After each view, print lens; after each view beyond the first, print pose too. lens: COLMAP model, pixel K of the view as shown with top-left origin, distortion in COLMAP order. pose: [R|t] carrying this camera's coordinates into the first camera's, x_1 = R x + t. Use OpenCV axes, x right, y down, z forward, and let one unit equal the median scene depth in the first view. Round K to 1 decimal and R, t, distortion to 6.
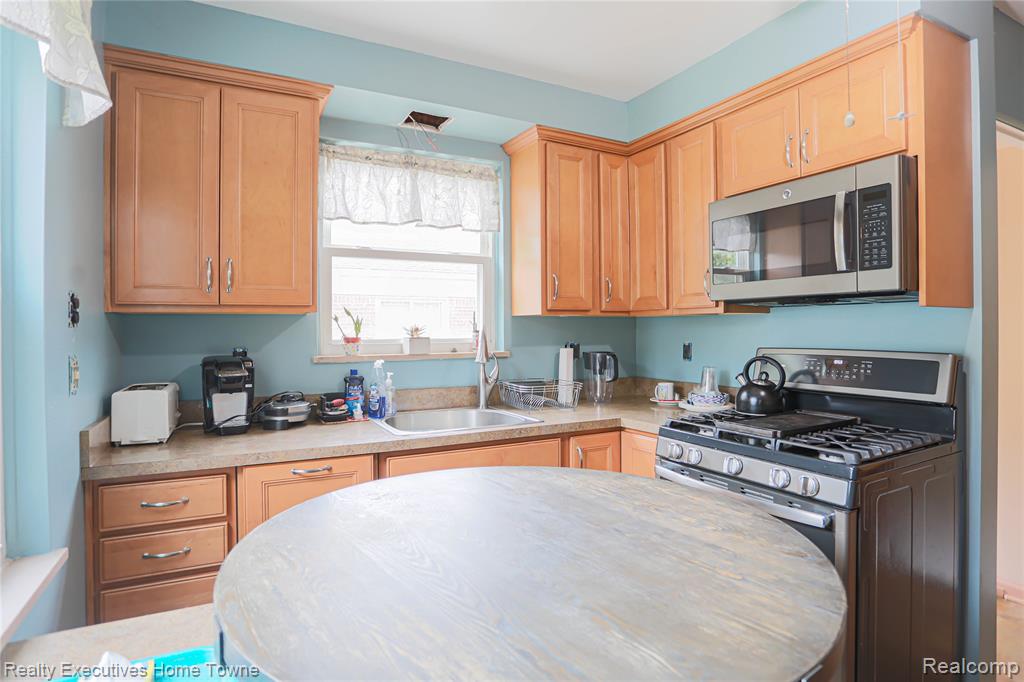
lens RADIAL K [[538.4, 0, 528.1], [0, 538.4, 332.9], [0, 0, 1]] dist [-0.062656, 0.000986]
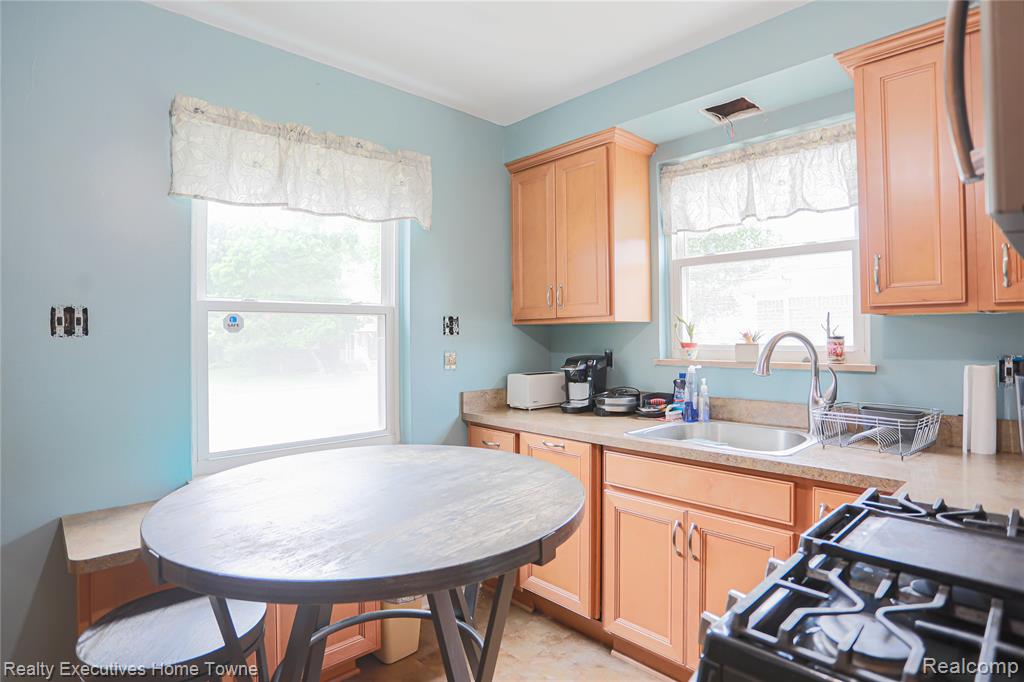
lens RADIAL K [[538.4, 0, 528.1], [0, 538.4, 332.9], [0, 0, 1]] dist [-0.062656, 0.000986]
pose [[0.282772, -0.003106, -0.959182, 0.679477], [-0.001445, 0.999992, -0.003665, -0.007341], [0.959186, 0.002422, 0.282765, 0.464964]]
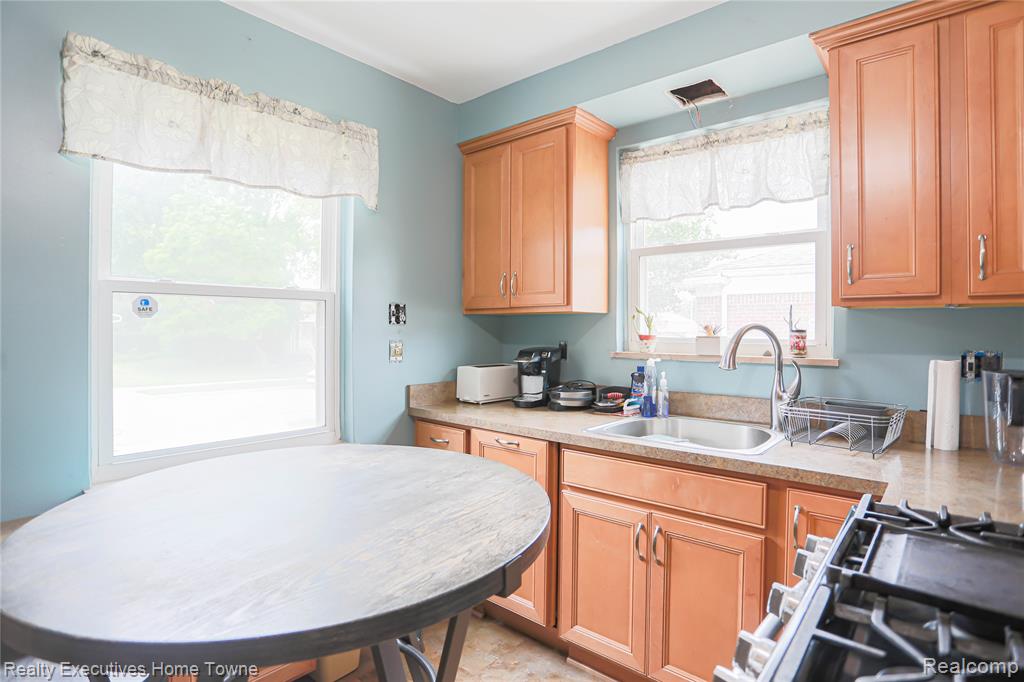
lens RADIAL K [[525.2, 0, 525.4], [0, 525.2, 329.2], [0, 0, 1]] dist [-0.069426, 0.021150]
pose [[0.374710, 0.006949, -0.927116, 0.582595], [-0.012792, 0.999915, 0.002325, -0.001666], [0.927054, 0.010989, 0.374767, 0.479608]]
